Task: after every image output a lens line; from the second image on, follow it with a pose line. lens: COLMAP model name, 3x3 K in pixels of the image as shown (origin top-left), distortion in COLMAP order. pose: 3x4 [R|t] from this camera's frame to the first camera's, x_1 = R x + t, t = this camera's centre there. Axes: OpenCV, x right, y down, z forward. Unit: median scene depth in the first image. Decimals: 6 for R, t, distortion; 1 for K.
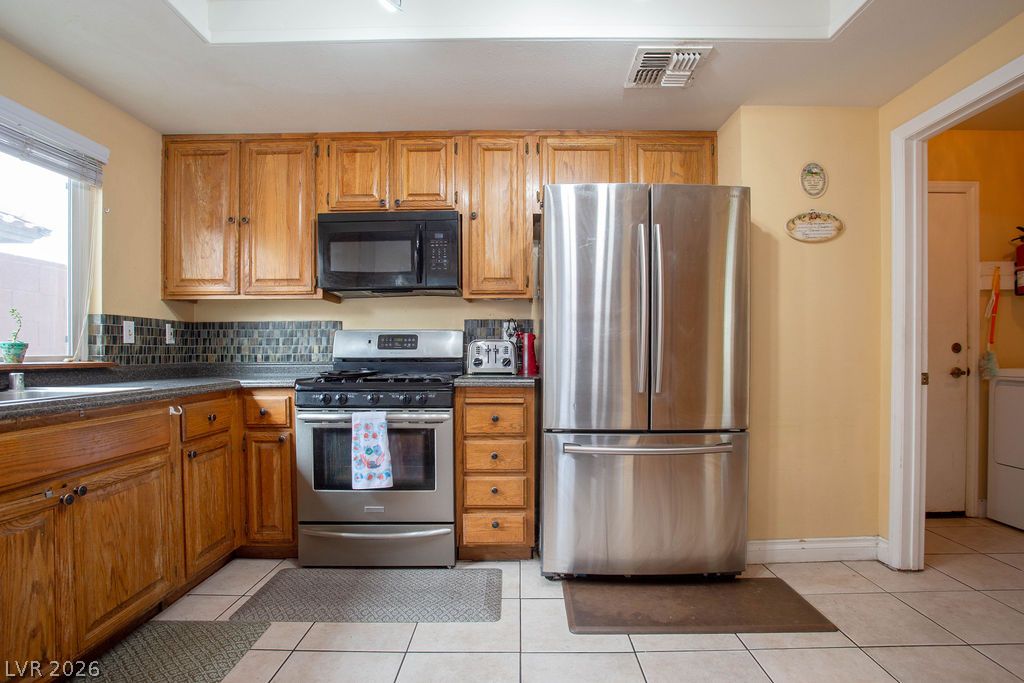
lens RADIAL K [[530.3, 0, 515.6], [0, 530.3, 369.5], [0, 0, 1]] dist [-0.048180, 0.007822]
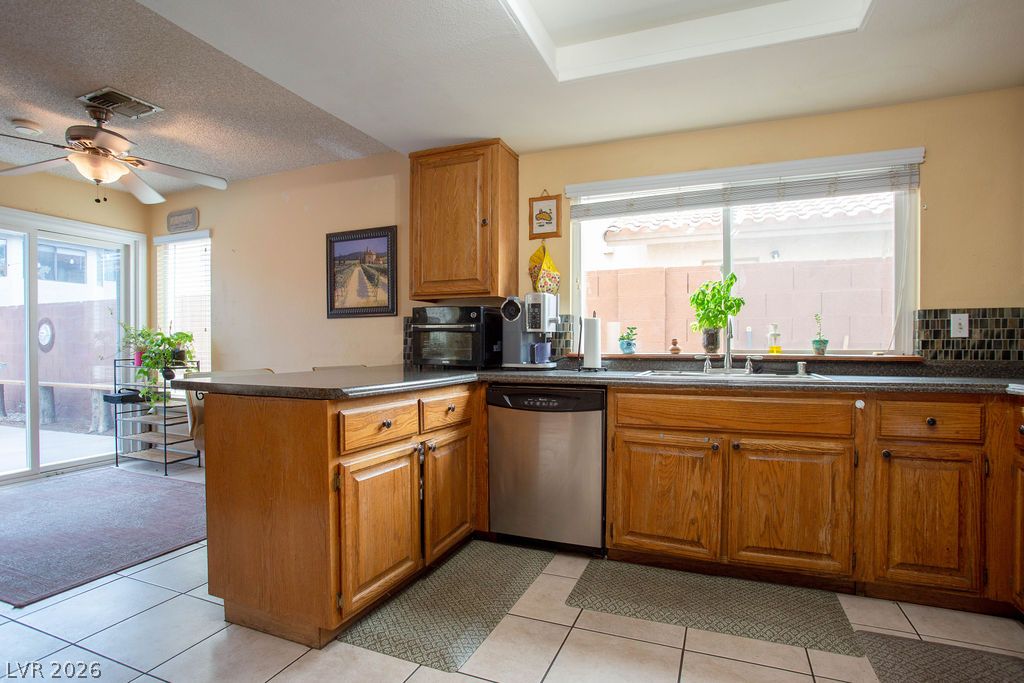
lens RADIAL K [[513.0, 0, 510.2], [0, 513.0, 347.5], [0, 0, 1]] dist [-0.023564, 0.006080]
pose [[-0.384671, 0.005017, -0.923040, 0.420209], [-0.027615, 0.999475, 0.016941, -0.024571], [0.922641, 0.032007, -0.384330, 0.588242]]
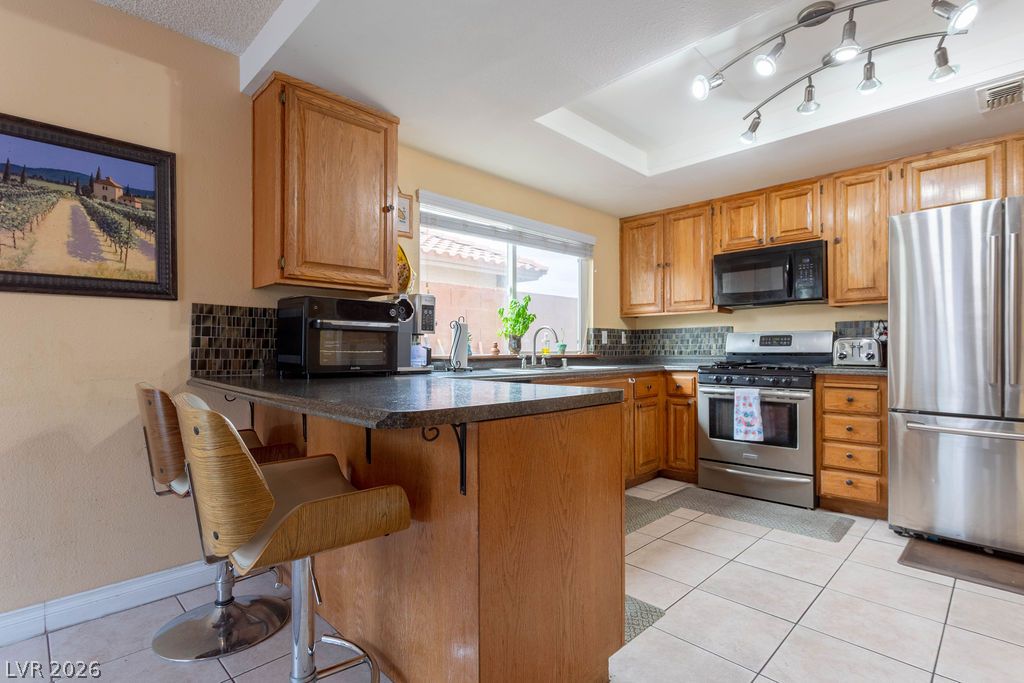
lens RADIAL K [[513.0, 0, 504.1], [0, 513.0, 341.0], [0, 0, 1]] dist [-0.023564, 0.006080]
pose [[0.712133, -0.013162, -0.701921, 0.235827], [-0.019184, 0.999086, -0.038197, 0.013504], [0.701782, 0.040667, 0.711230, -0.483891]]
